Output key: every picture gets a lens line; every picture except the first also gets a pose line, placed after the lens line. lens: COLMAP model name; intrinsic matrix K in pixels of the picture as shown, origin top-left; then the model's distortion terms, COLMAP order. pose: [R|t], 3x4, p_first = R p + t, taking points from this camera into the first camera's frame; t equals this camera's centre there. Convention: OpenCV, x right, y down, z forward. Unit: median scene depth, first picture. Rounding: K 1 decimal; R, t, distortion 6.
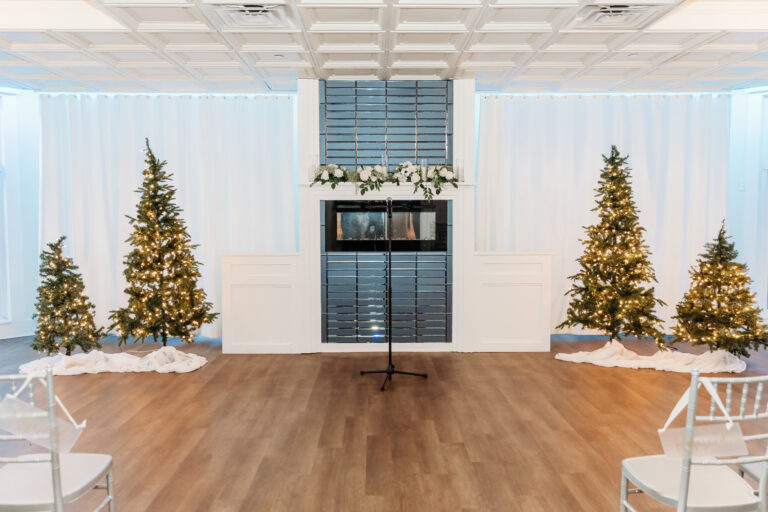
lens RADIAL K [[684.3, 0, 383.2], [0, 684.3, 256.0], [0, 0, 1]] dist [0.001775, -0.002683]
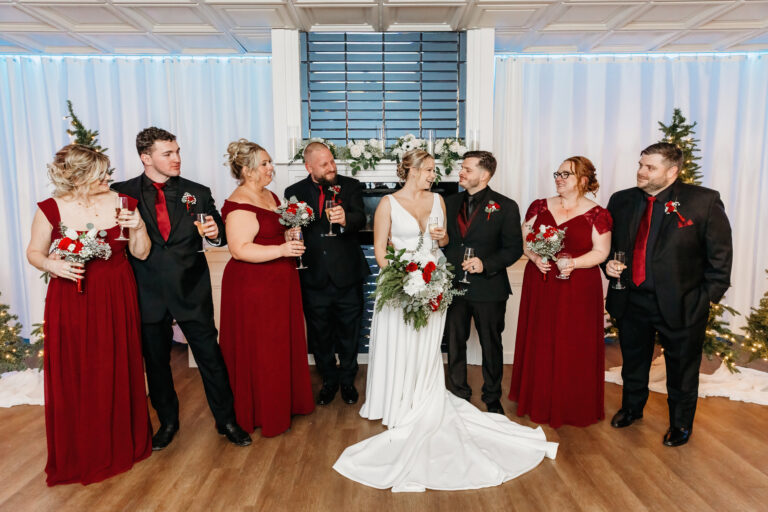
lens RADIAL K [[529.1, 0, 387.3], [0, 529.1, 258.3], [0, 0, 1]] dist [0.002991, 0.003769]
pose [[0.999995, -0.003266, -0.000530, 0.008988], [0.003289, 0.998668, 0.051499, -0.024225], [0.000361, -0.051501, 0.998673, 0.372972]]
